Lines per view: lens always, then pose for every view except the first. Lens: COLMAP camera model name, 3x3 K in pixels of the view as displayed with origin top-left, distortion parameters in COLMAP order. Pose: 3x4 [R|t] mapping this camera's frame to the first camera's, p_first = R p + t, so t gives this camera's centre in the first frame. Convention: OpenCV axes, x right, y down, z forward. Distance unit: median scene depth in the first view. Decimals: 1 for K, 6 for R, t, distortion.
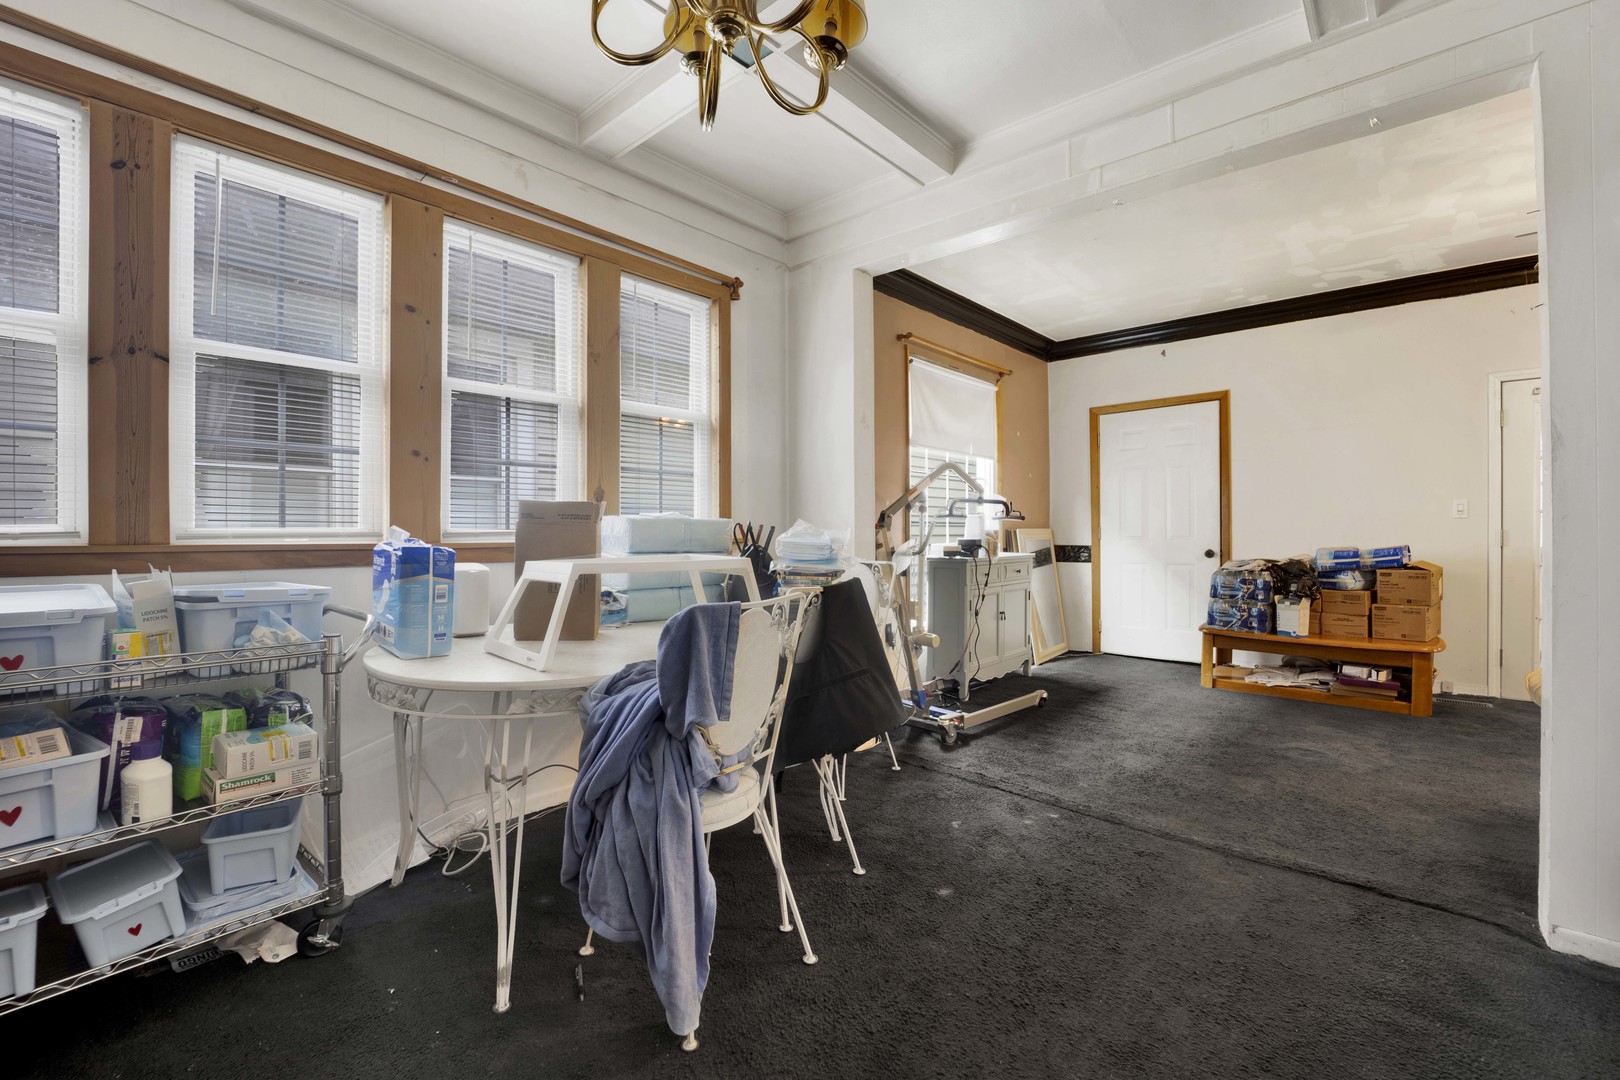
lens RADIAL K [[687.3, 0, 815.3], [0, 687.3, 537.9], [0, 0, 1]] dist [-0.020280, -0.000114]
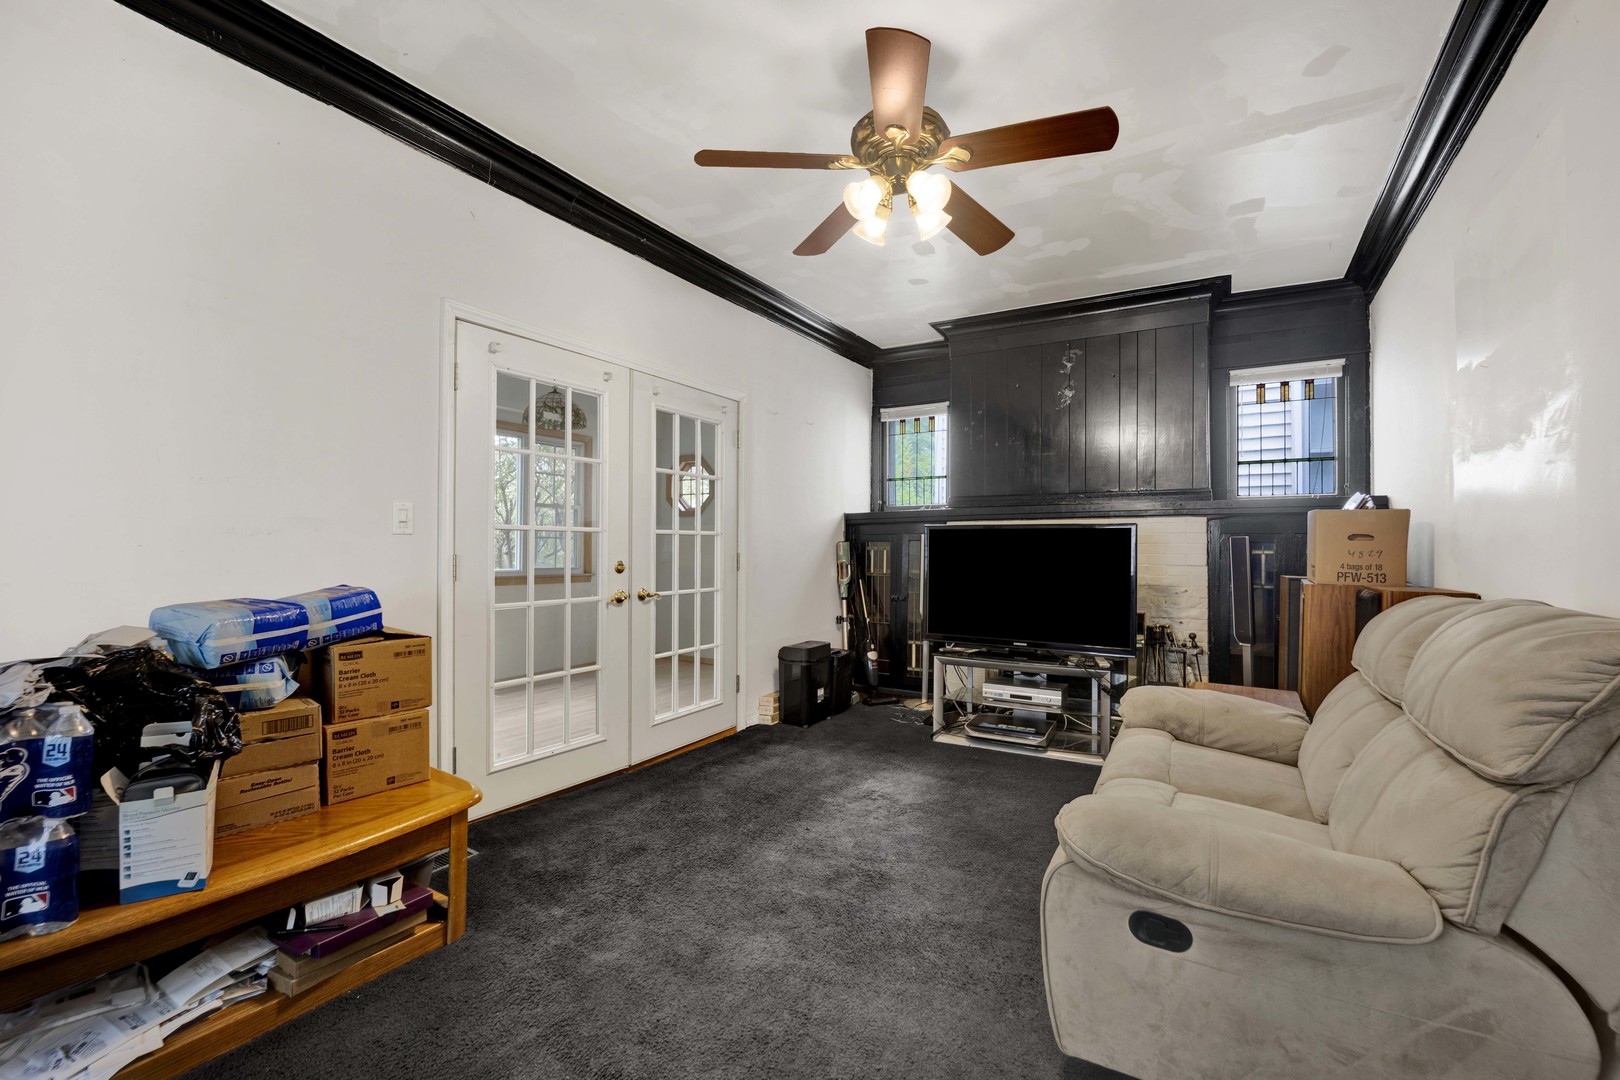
lens RADIAL K [[687.3, 0, 815.3], [0, 687.3, 537.9], [0, 0, 1]] dist [-0.020280, -0.000114]
pose [[-0.159920, 0.016521, 0.986992, 0.340505], [0.014702, 0.999789, -0.014353, -0.013366], [-0.987020, 0.012216, -0.160130, 0.759942]]
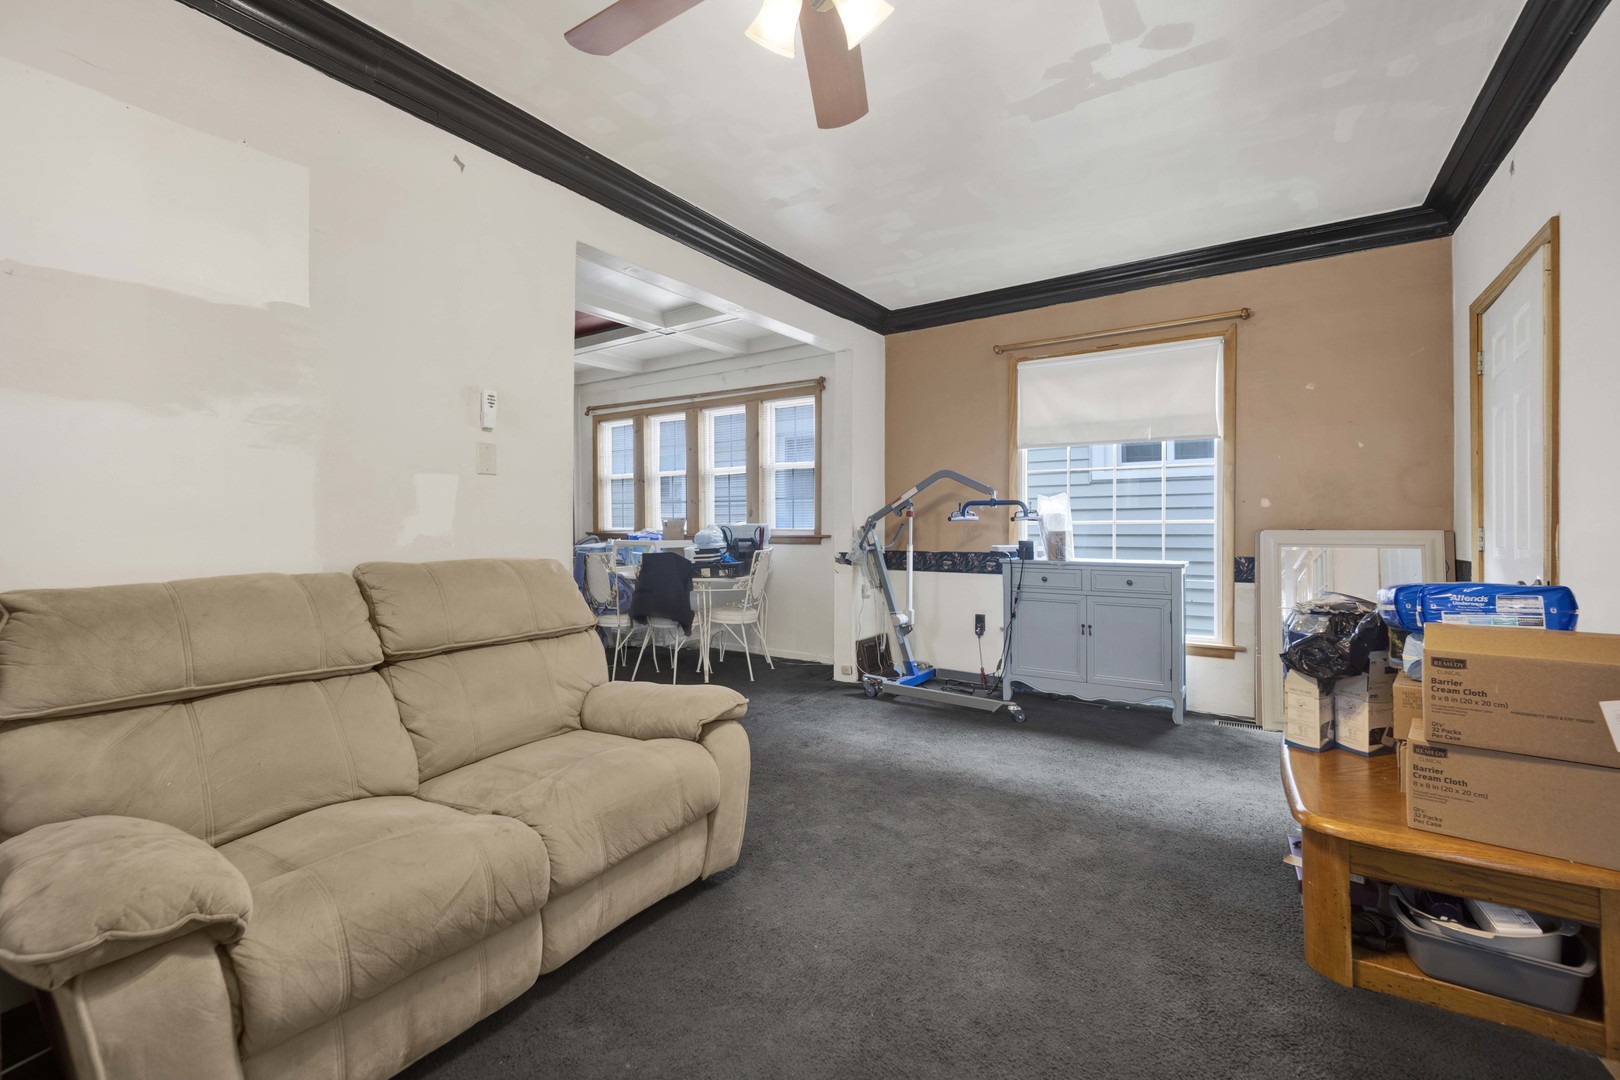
lens RADIAL K [[680.3, 0, 808.6], [0, 680.3, 530.6], [0, 0, 1]] dist [0.000034, 0.000040]
pose [[0.147910, 0.004719, -0.988990, 1.225855], [-0.017388, 0.999846, 0.002170, -0.009695], [0.988848, 0.016876, 0.147969, 0.593129]]
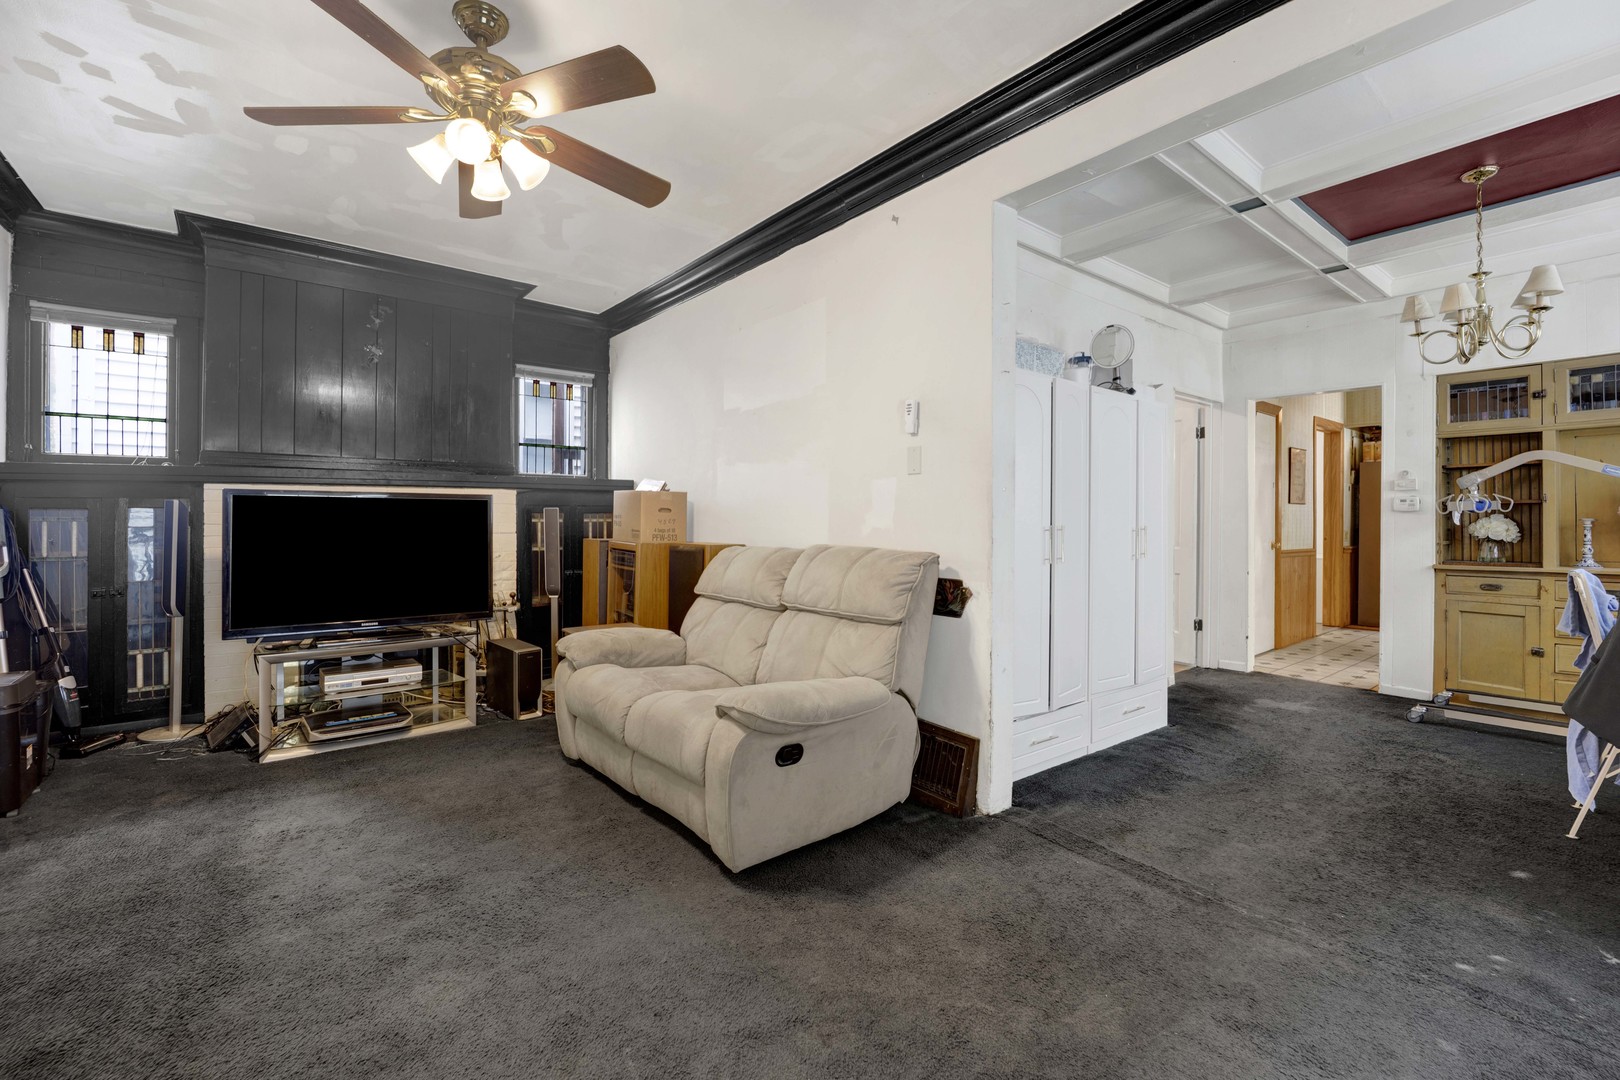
lens RADIAL K [[700.1, 0, 820.6], [0, 700.1, 515.9], [0, 0, 1]] dist [-0.025192, -0.000068]
pose [[-0.986914, 0.002206, 0.161232, 0.549725], [0.004857, 0.999859, 0.016053, -0.023719], [-0.161174, 0.016626, -0.986786, 1.117837]]
